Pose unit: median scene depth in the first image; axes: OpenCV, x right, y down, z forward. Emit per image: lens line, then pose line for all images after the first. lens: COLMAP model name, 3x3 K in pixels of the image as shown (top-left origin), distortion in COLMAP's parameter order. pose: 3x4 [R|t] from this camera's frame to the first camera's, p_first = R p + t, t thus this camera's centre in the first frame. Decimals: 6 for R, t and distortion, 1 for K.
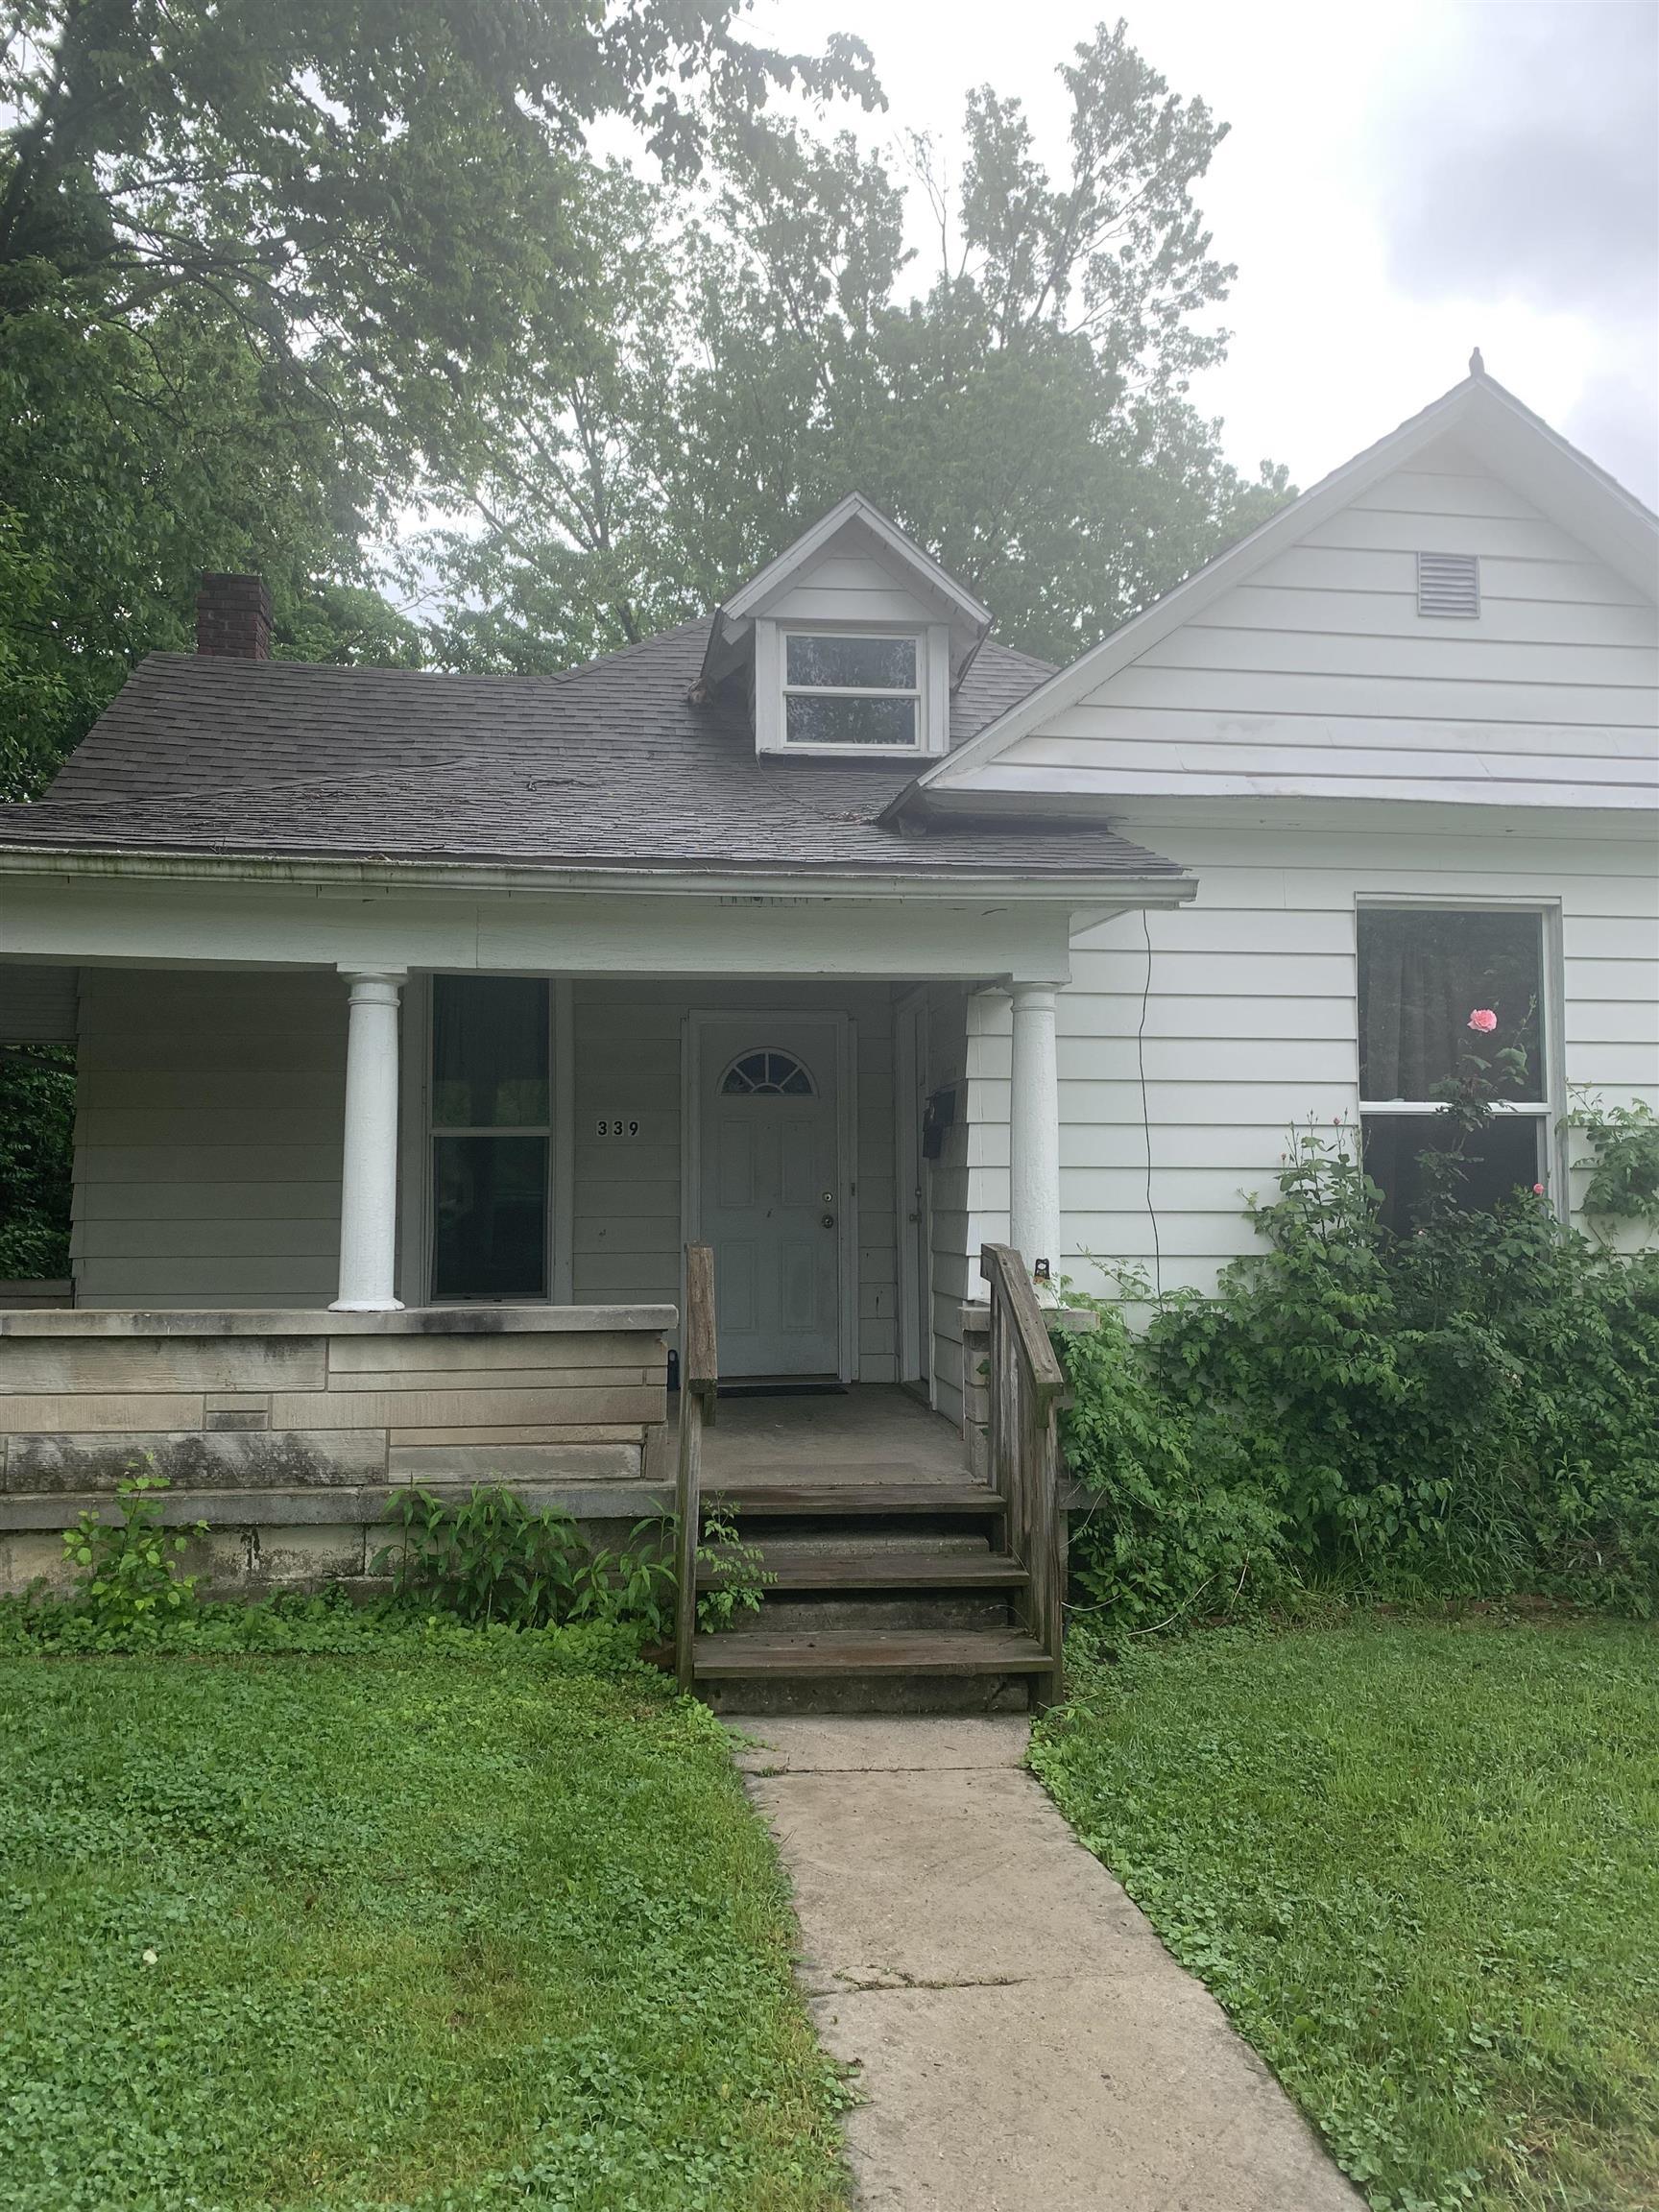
lens RADIAL K [[1682.5, 0, 852.1], [0, 1682.5, 1064.0], [0, 0, 1]] dist [-0.008026, -0.012529]
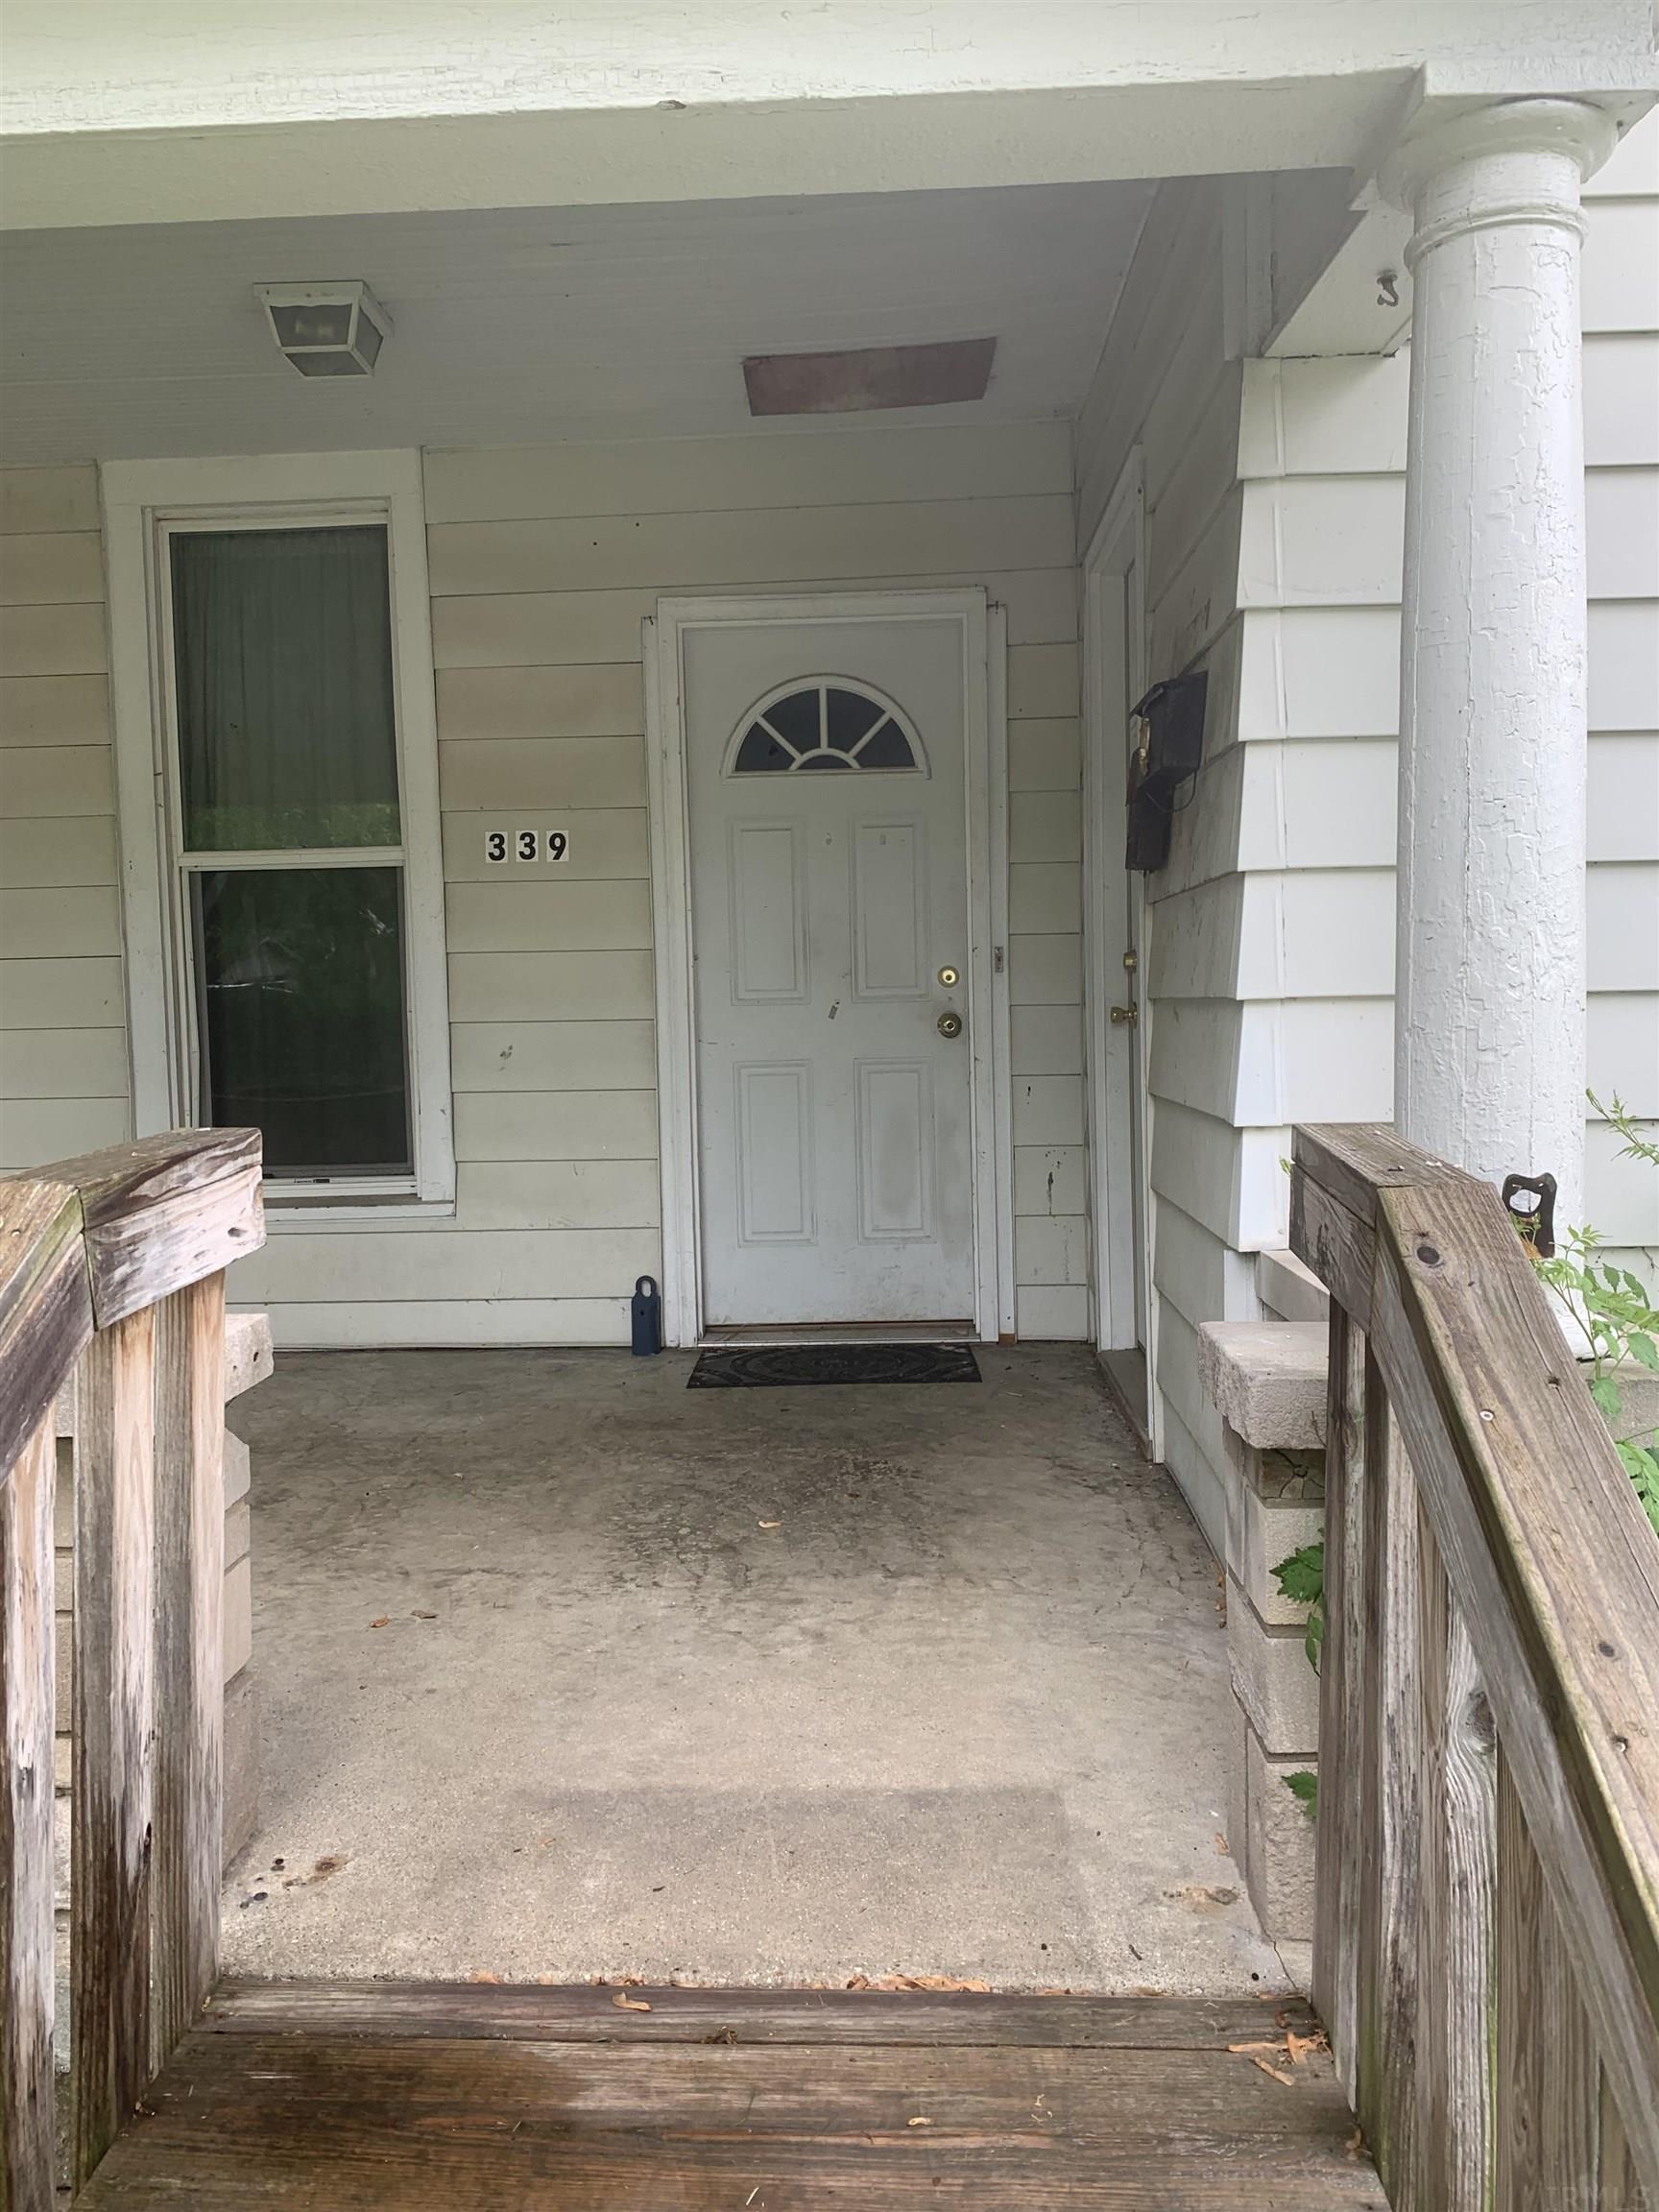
lens RADIAL K [[1666.0, 0, 860.1], [0, 1666.0, 1122.6], [0, 0, 1]] dist [0.098632, -0.315300]
pose [[0.988707, -0.006704, -0.149712, 0.041577], [0.030335, 0.987271, 0.156124, 0.054202], [0.146760, -0.158903, 0.976325, 0.622539]]
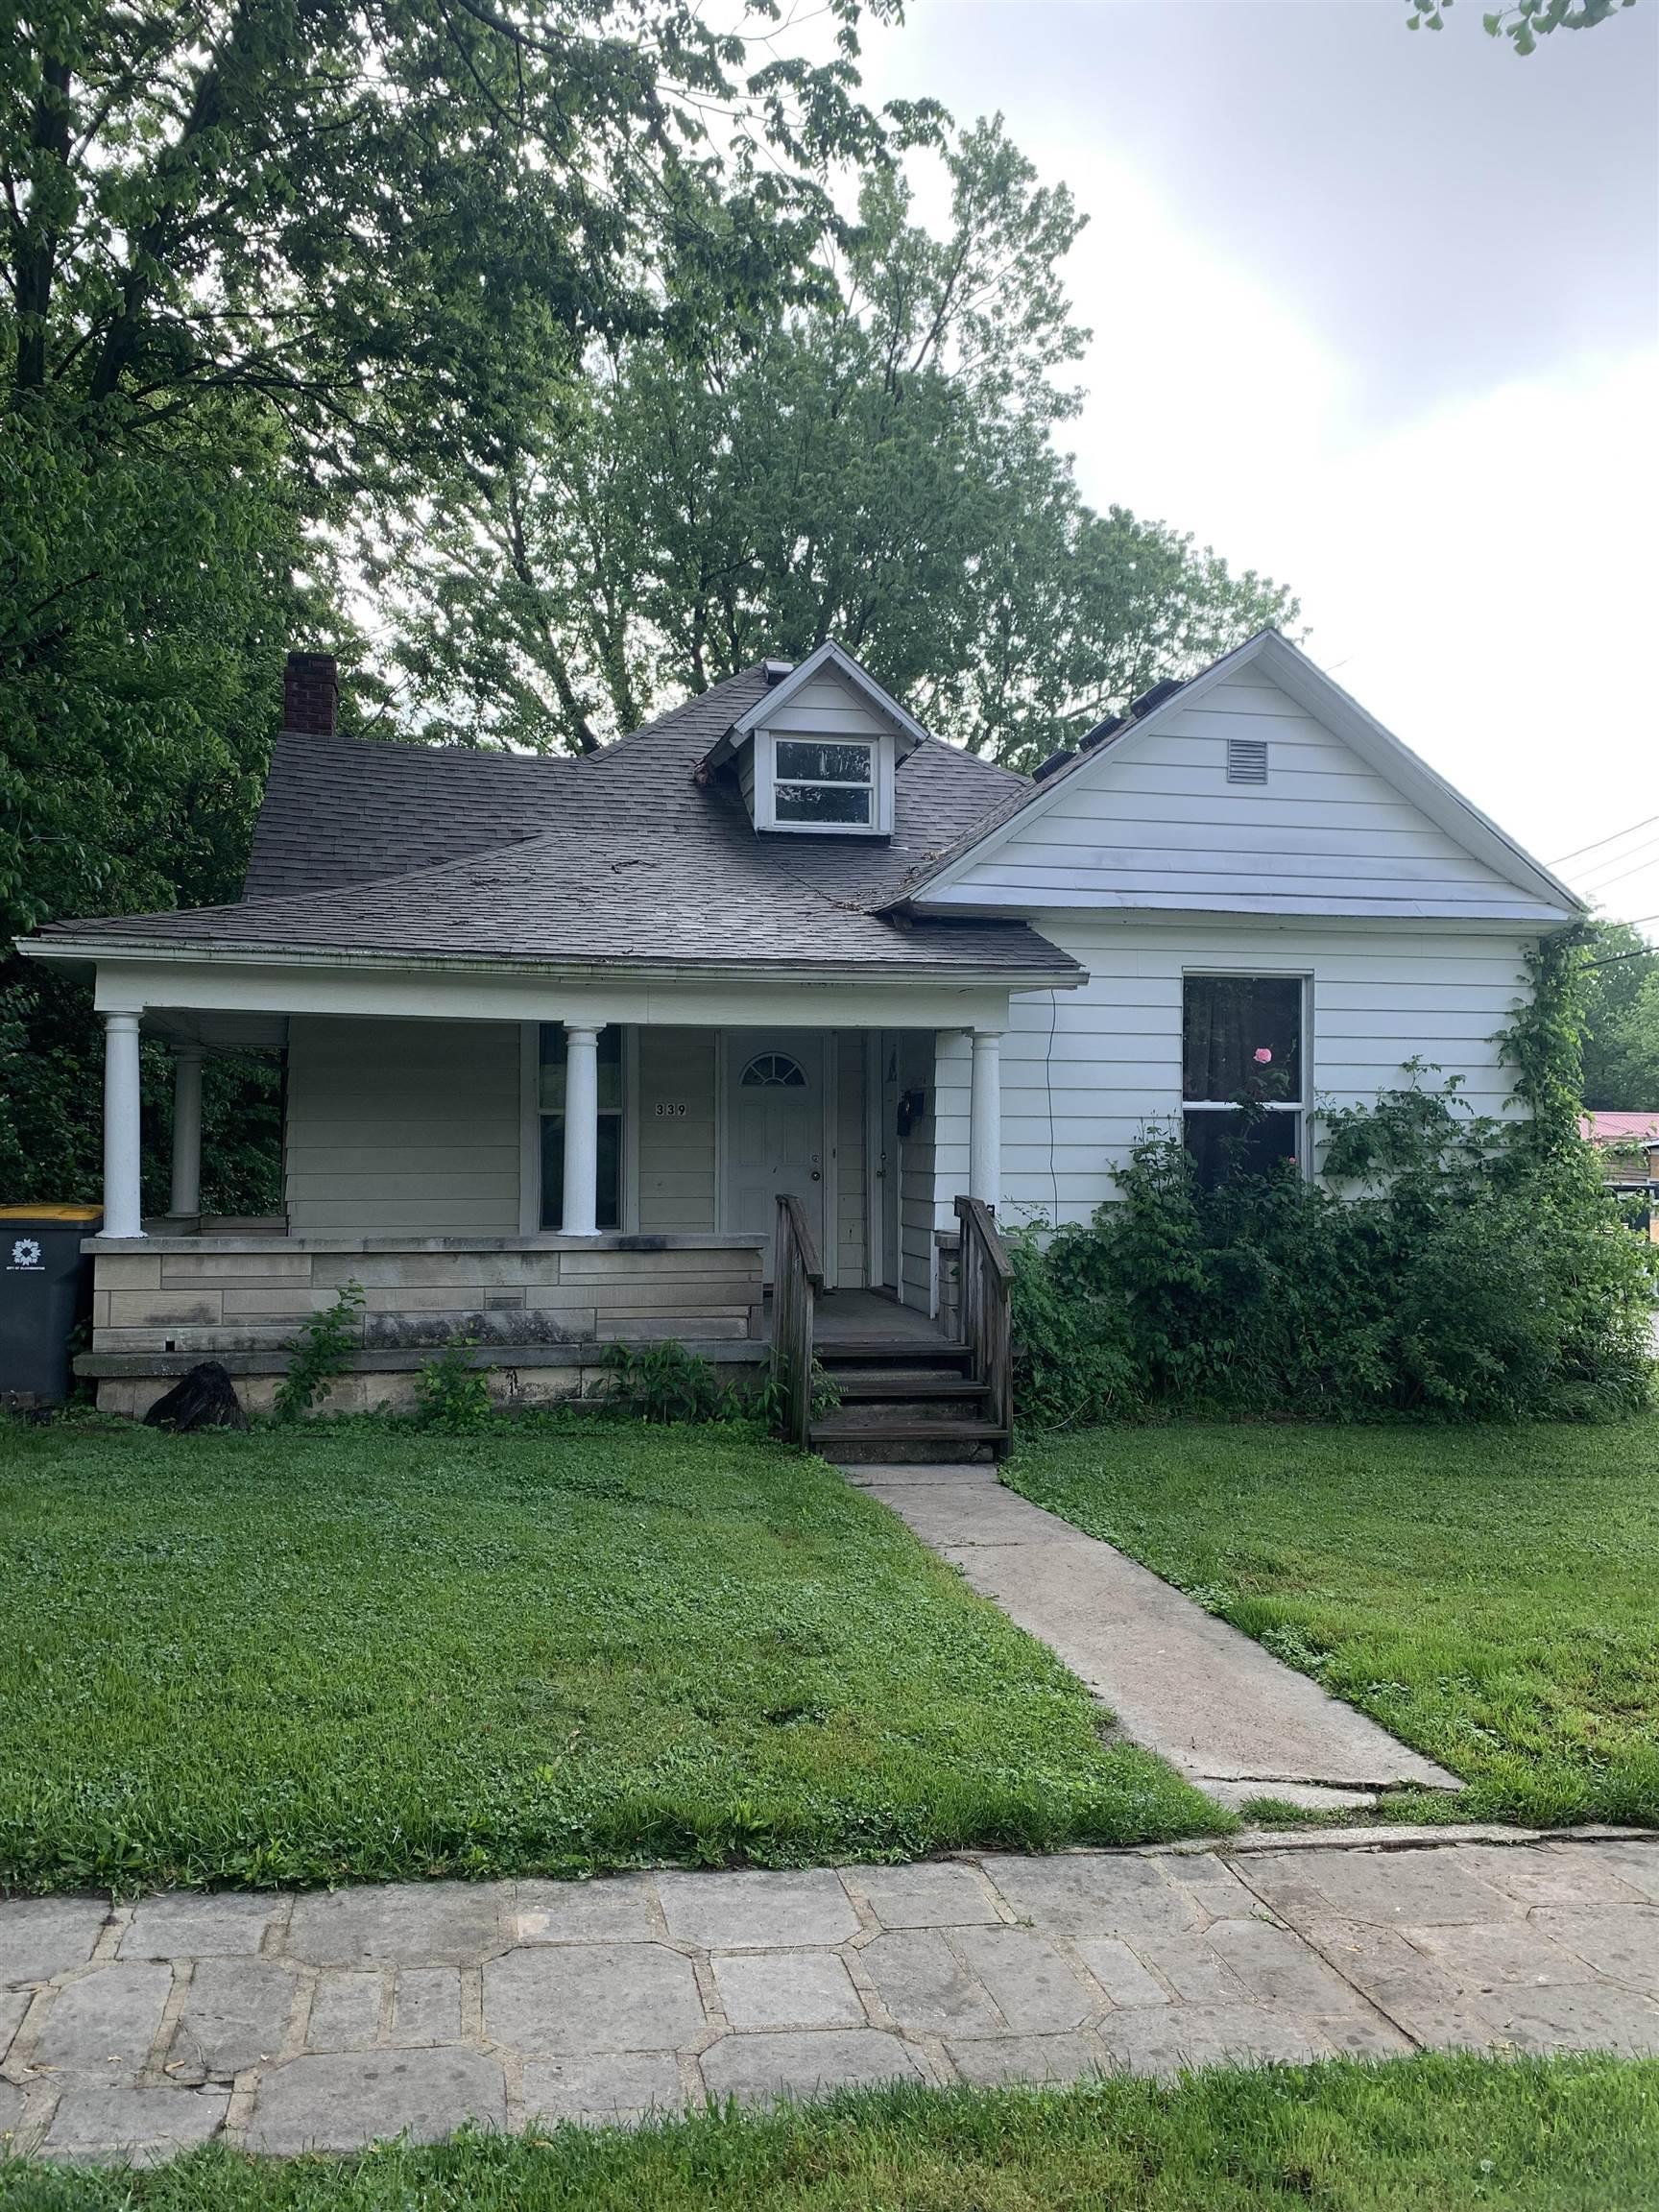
lens RADIAL K [[1682.5, 0, 852.1], [0, 1682.5, 1064.0], [0, 0, 1]] dist [-0.008026, -0.012529]
pose [[0.994925, 0.009608, 0.100156, -0.157088], [-0.013509, 0.999173, 0.038345, -0.068266], [-0.099705, -0.039504, 0.994233, -0.508072]]
